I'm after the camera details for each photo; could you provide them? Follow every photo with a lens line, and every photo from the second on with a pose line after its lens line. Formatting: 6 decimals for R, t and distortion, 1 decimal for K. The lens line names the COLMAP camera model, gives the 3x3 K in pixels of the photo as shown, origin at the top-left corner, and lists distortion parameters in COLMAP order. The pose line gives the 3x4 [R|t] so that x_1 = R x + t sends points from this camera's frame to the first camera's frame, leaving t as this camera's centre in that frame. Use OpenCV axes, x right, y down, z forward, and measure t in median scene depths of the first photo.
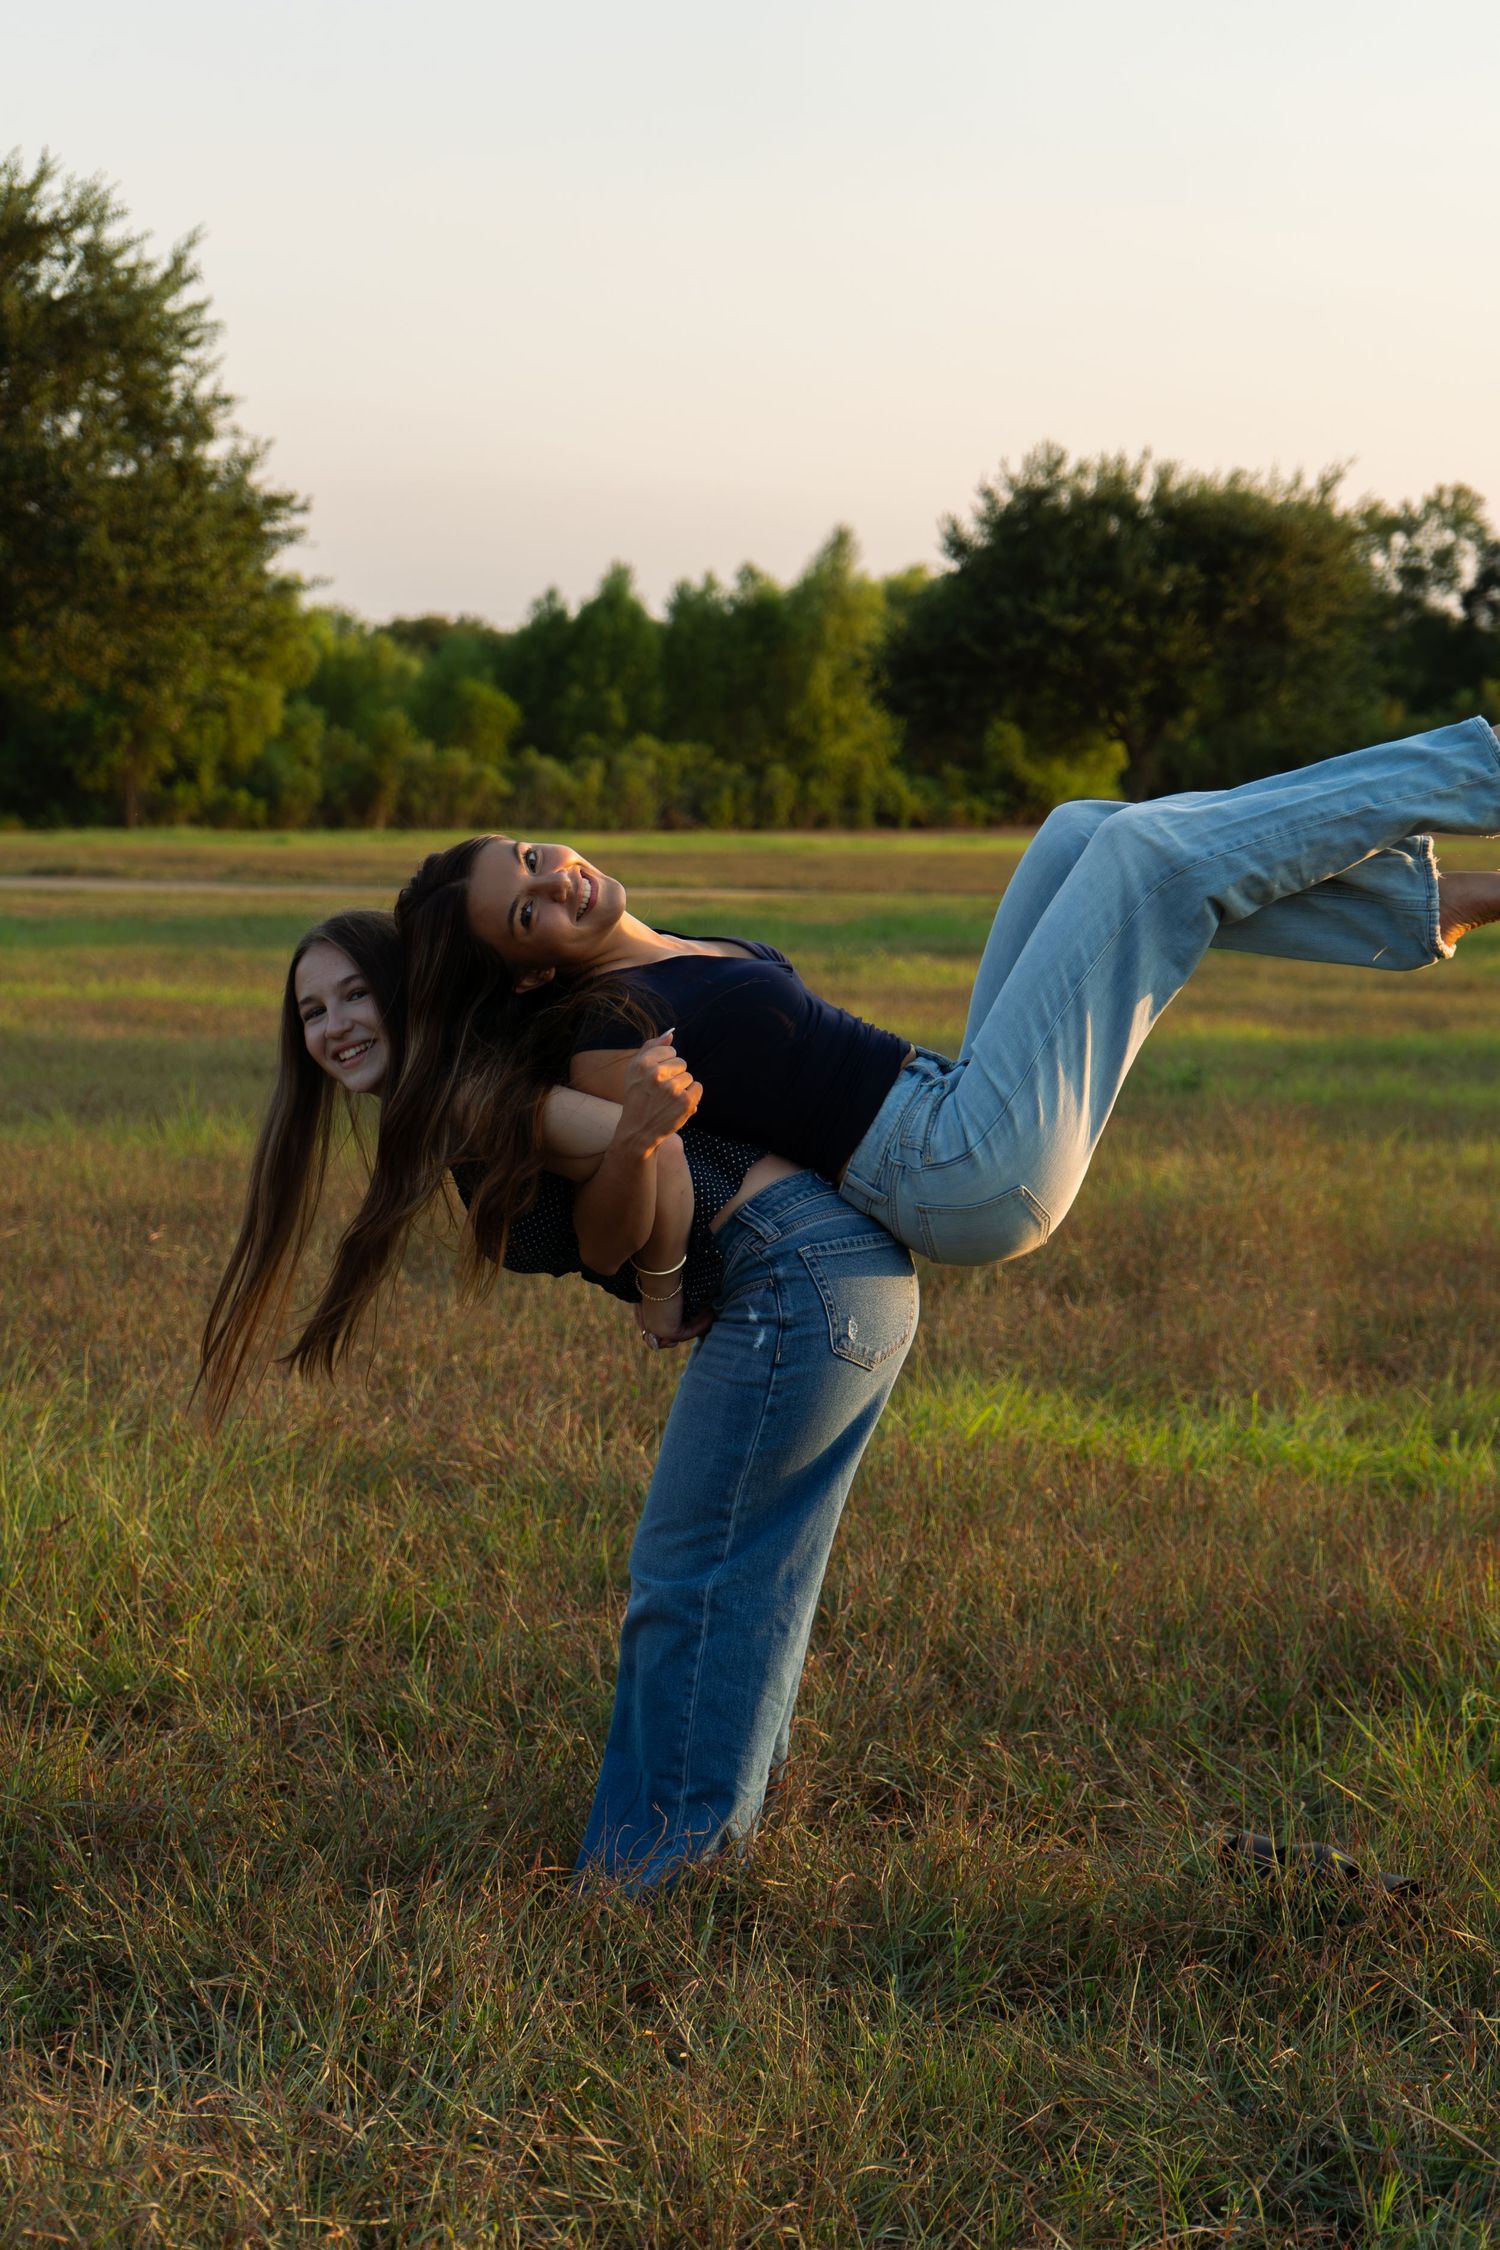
lens RADIAL K [[4549.4, 0, 750.0], [0, 4549.4, 1125.0], [0, 0, 1]] dist [0.051255, 0.190049]
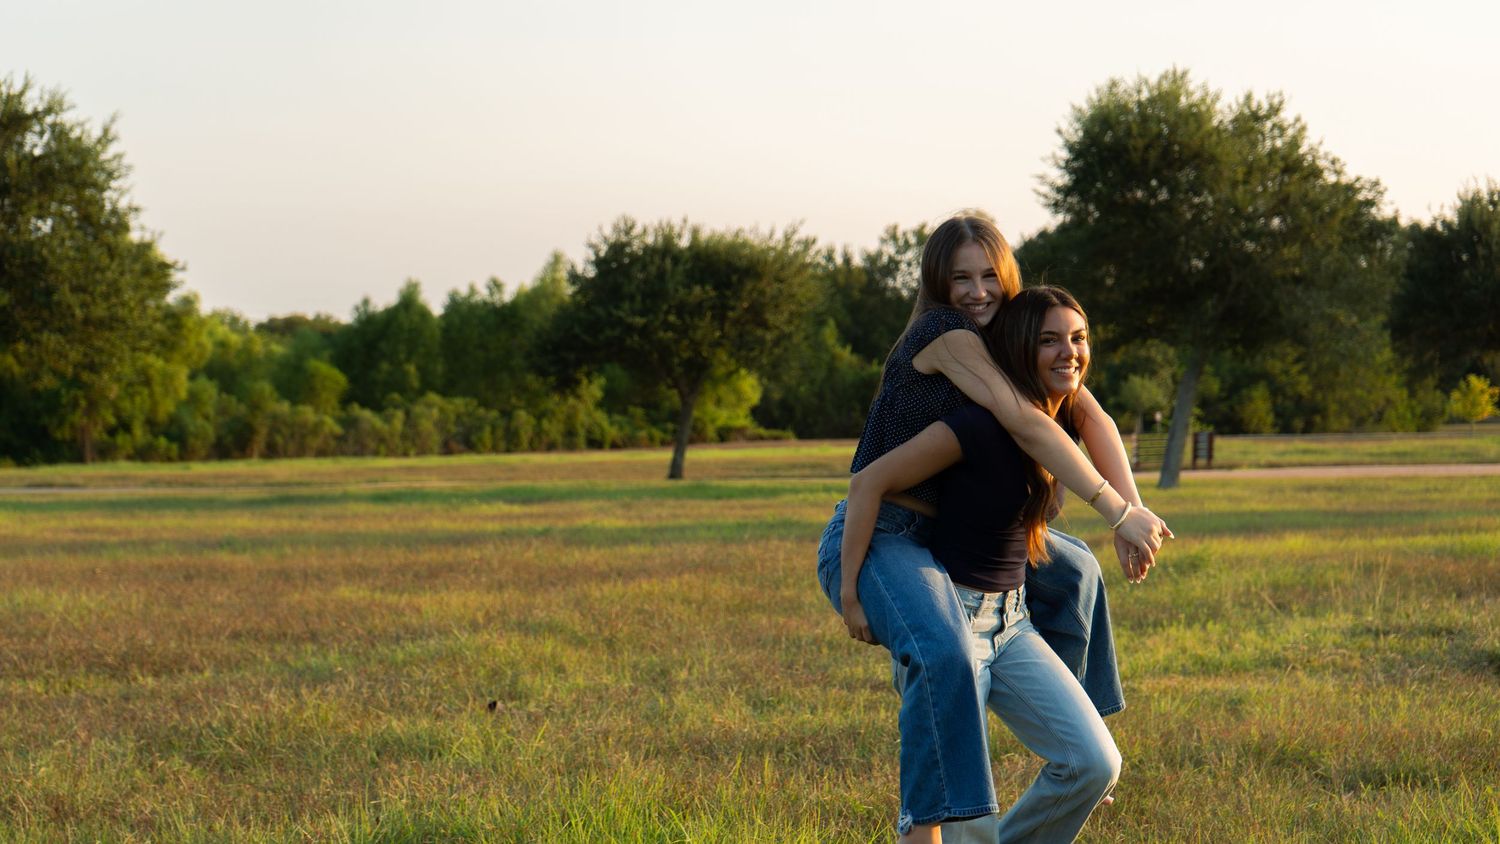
lens RADIAL K [[3365.3, 0, 749.4], [0, 3365.3, 506.3], [0, 0, 1]] dist [0.071621, 0.309877]
pose [[0.997820, -0.031347, 0.058073, 0.035834], [0.034213, 0.998211, -0.049037, 0.022881], [-0.056432, 0.050917, 0.997107, -0.261028]]
